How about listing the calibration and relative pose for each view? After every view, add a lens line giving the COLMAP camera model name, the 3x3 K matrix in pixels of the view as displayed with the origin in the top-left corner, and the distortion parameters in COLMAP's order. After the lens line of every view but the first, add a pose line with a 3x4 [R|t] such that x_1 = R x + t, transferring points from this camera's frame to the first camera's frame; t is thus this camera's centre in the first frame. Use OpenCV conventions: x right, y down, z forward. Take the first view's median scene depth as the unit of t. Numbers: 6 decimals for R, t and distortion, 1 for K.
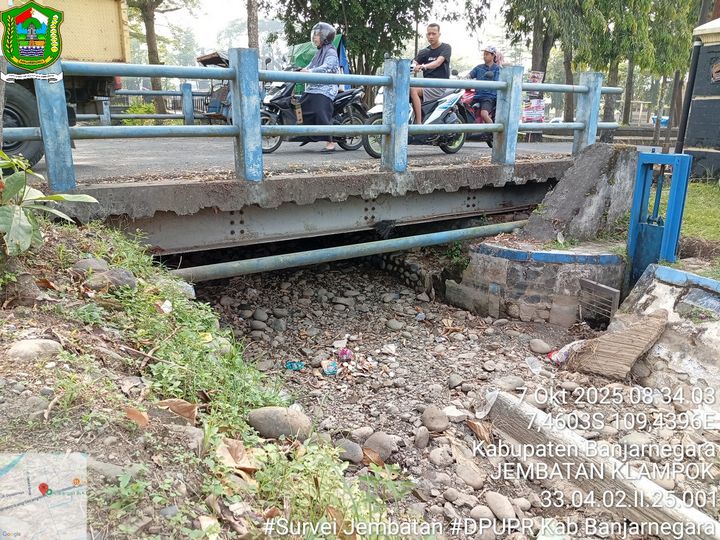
lens RADIAL K [[550.0, 0, 357.6], [0, 550.0, 270.7], [0, 0, 1]] dist [0.101960, -0.211614]
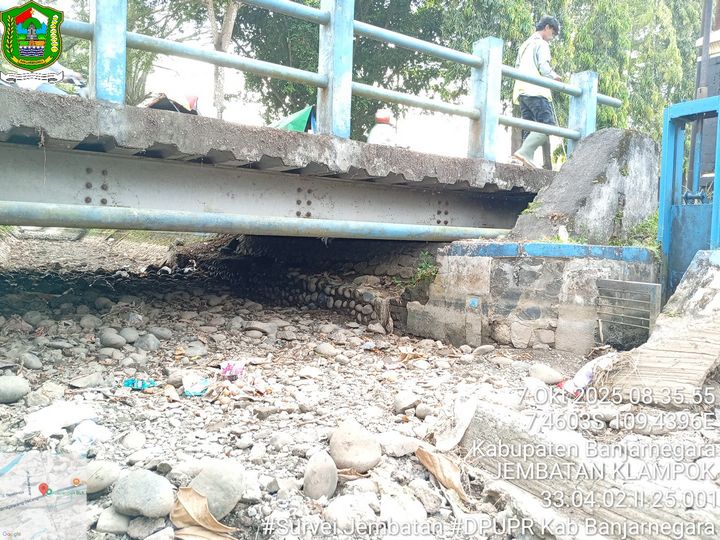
lens RADIAL K [[550.0, 0, 357.6], [0, 550.0, 270.7], [0, 0, 1]] dist [0.101960, -0.211614]
pose [[0.999452, 0.024814, 0.021901, 0.090524], [-0.019330, 0.974788, -0.222293, 0.158246], [-0.026865, 0.221748, 0.974734, 0.336092]]
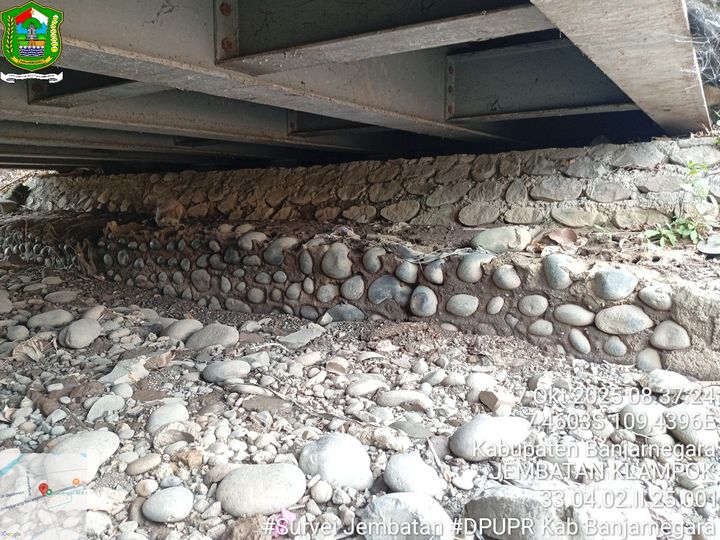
lens RADIAL K [[550.0, 0, 357.6], [0, 550.0, 270.7], [0, 0, 1]] dist [0.101960, -0.211614]
pose [[0.914798, -0.074809, 0.396924, -0.145649], [0.131424, 0.984353, -0.117372, 0.003961], [-0.381933, 0.159537, 0.910316, 1.012557]]
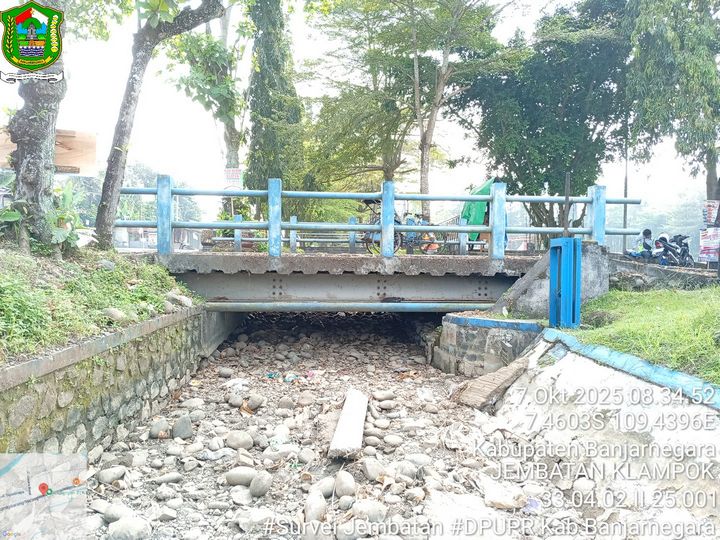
lens RADIAL K [[550.0, 0, 357.6], [0, 550.0, 270.7], [0, 0, 1]] dist [0.101960, -0.211614]
pose [[0.883056, 0.013833, -0.469064, 0.674772], [-0.134205, 0.965261, -0.224187, 0.176309], [0.449668, 0.260921, 0.854236, -0.205377]]
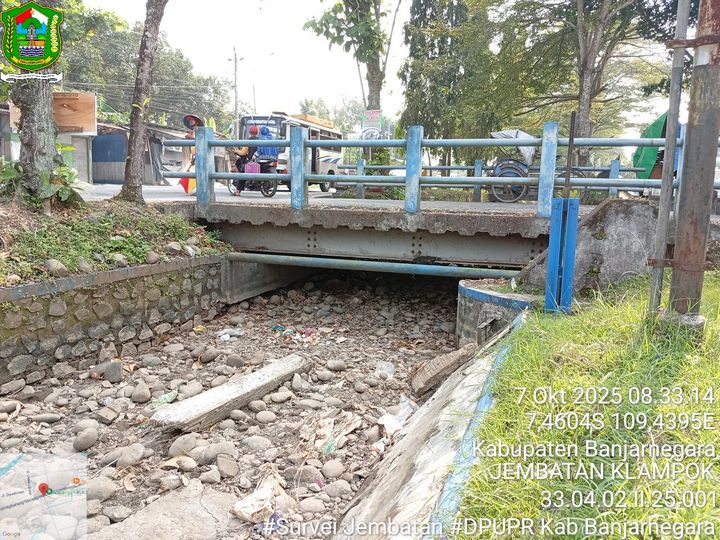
lens RADIAL K [[550.0, 0, 357.6], [0, 550.0, 270.7], [0, 0, 1]] dist [0.101960, -0.211614]
pose [[0.629434, 0.118649, -0.767942, 0.998564], [-0.234060, 0.971324, -0.041772, 0.028244], [0.740965, 0.206037, 0.639156, 0.150231]]
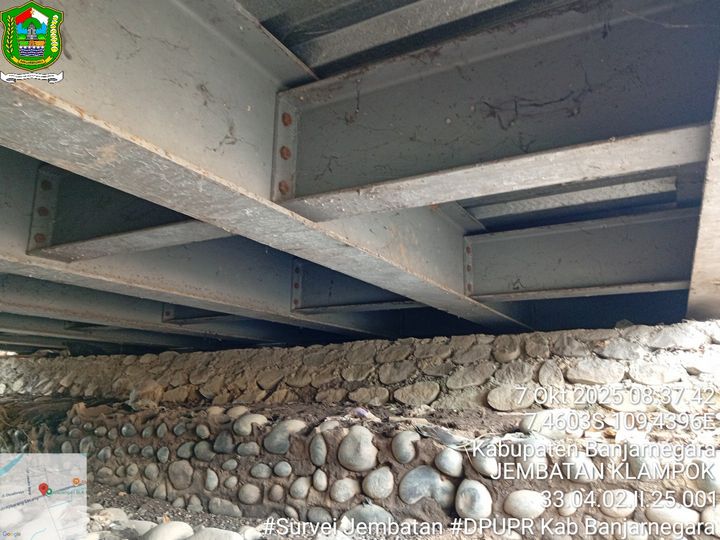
lens RADIAL K [[550.0, 0, 357.6], [0, 550.0, 270.7], [0, 0, 1]] dist [0.101960, -0.211614]
pose [[0.883104, 0.101732, 0.458015, -0.169453], [0.128662, 0.886275, -0.444929, 0.002396], [-0.451191, 0.451848, 0.769584, 1.081693]]
